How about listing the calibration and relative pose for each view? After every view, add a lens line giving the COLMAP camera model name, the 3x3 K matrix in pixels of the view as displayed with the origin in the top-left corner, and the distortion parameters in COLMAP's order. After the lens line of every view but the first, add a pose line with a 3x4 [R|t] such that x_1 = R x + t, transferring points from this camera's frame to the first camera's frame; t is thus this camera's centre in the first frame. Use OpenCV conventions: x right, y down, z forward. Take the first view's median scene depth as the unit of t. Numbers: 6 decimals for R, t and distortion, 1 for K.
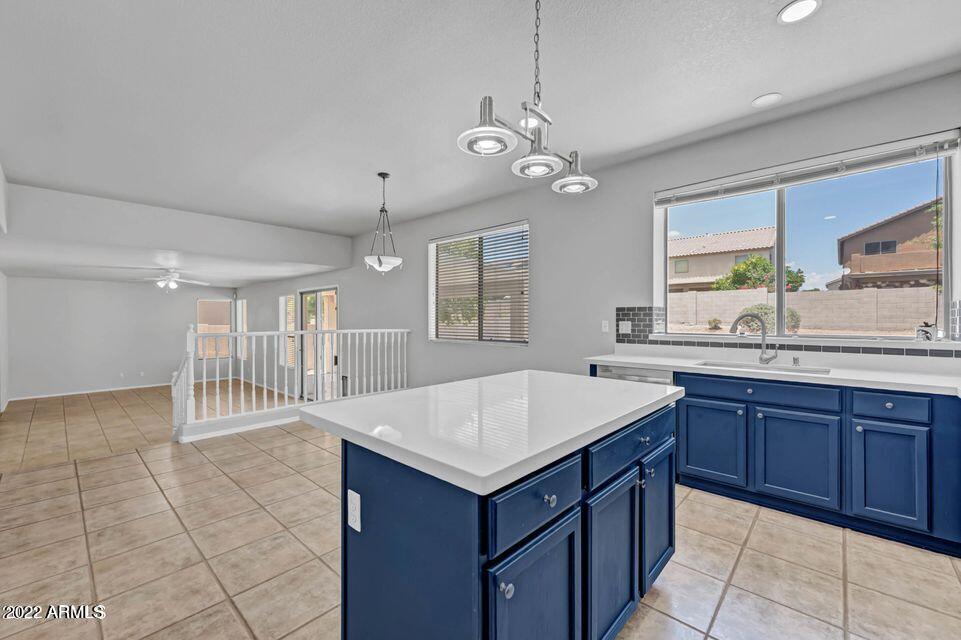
lens RADIAL K [[391.2, 0, 478.2], [0, 391.2, 318.8], [0, 0, 1]] dist [-0.000298, 0.000237]
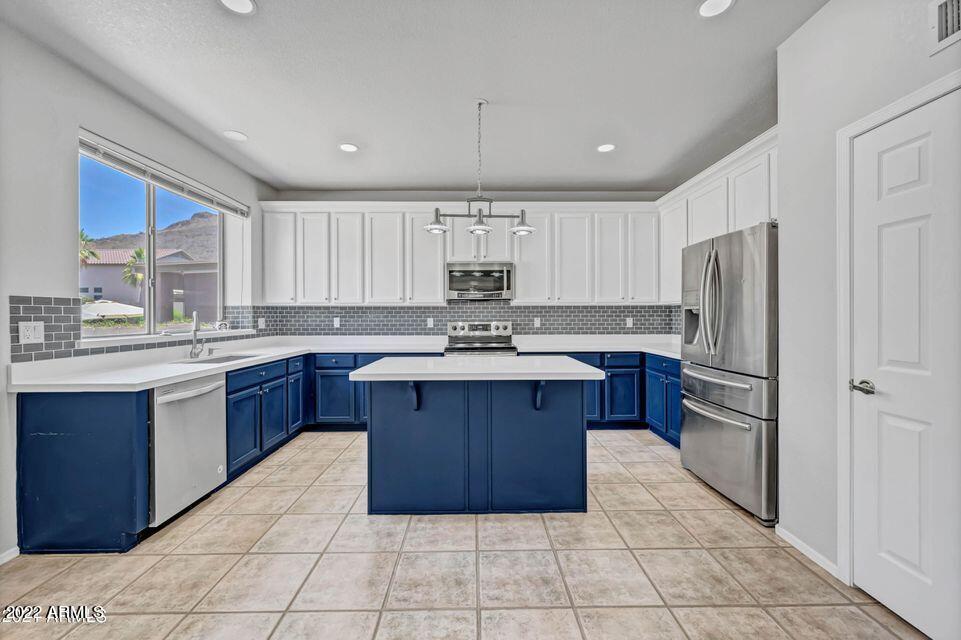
lens RADIAL K [[391.2, 0, 478.3], [0, 391.2, 314.9], [0, 0, 1]] dist [-0.000298, 0.000237]
pose [[-0.684773, 0.002632, 0.728751, -0.572134], [0.003905, 0.999992, 0.000057, -0.001317], [-0.728746, 0.002885, -0.684778, 1.119409]]
